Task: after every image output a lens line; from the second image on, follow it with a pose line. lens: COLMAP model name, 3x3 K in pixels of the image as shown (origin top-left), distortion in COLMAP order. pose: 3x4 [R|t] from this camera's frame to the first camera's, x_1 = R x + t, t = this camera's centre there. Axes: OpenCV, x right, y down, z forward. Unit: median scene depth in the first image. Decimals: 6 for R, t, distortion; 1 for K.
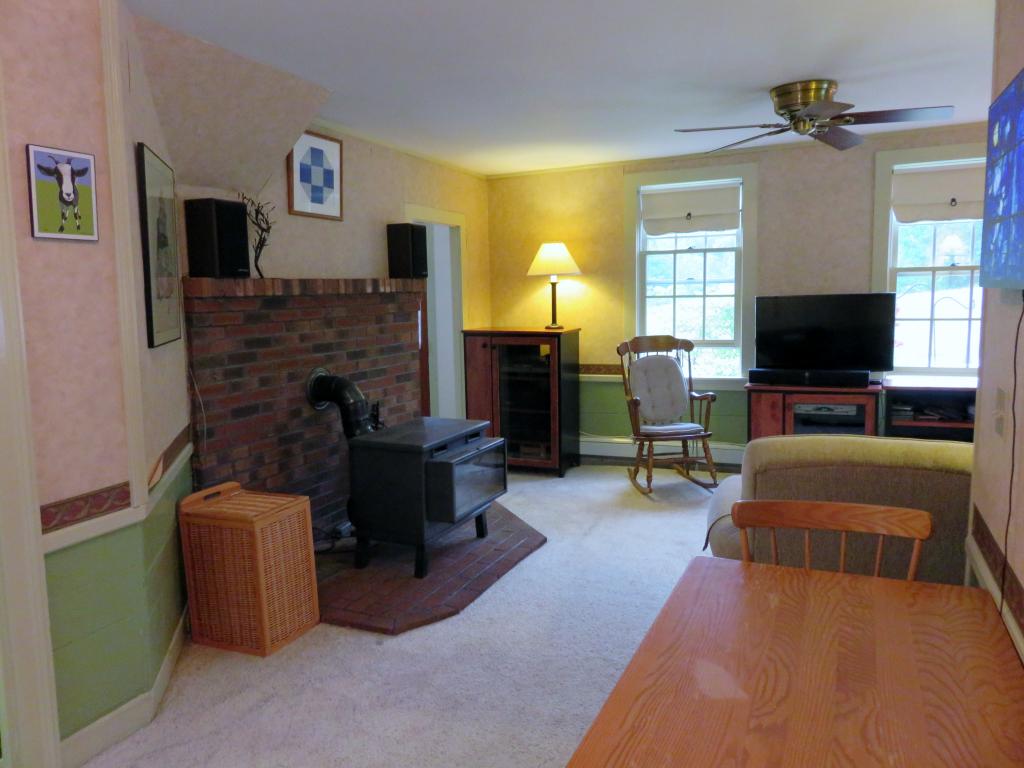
lens RADIAL K [[779.9, 0, 511.5], [0, 779.9, 383.6], [0, 0, 1]] dist [0.002206, -0.001797]
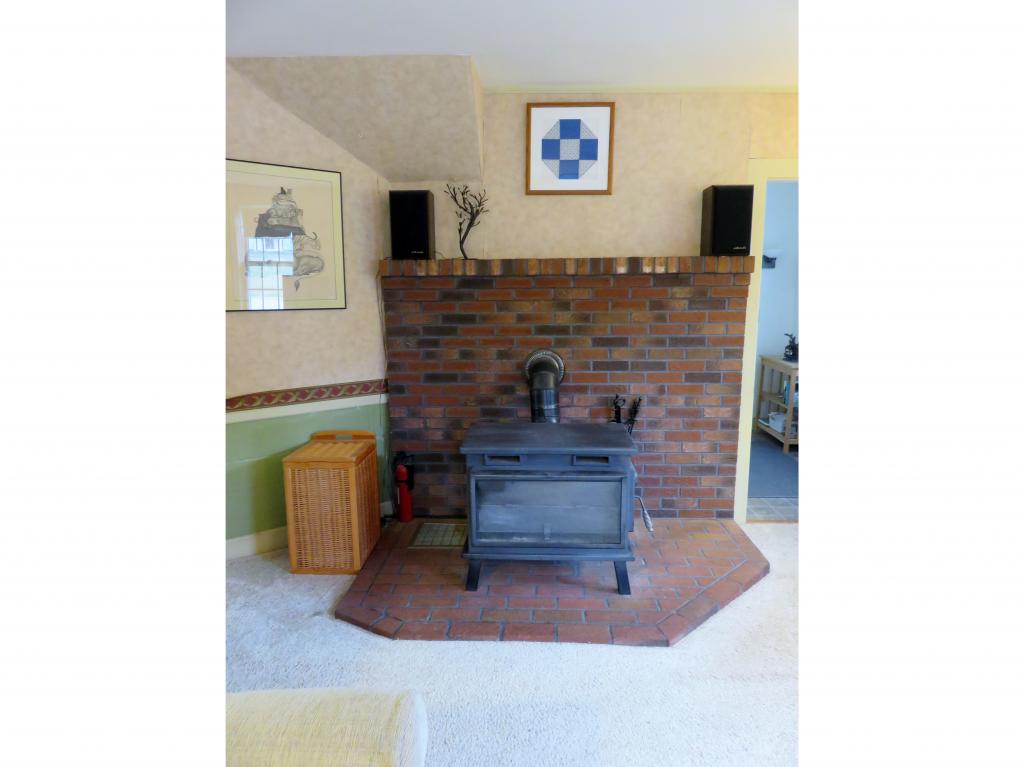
lens RADIAL K [[599.3, 0, 512.2], [0, 599.3, 381.0], [0, 0, 1]] dist [0.002548, -0.000035]
pose [[0.367633, 0.164789, -0.915254, 0.454284], [-0.112831, 0.984808, 0.131991, -0.079556], [0.923101, 0.054745, 0.380641, 0.697348]]
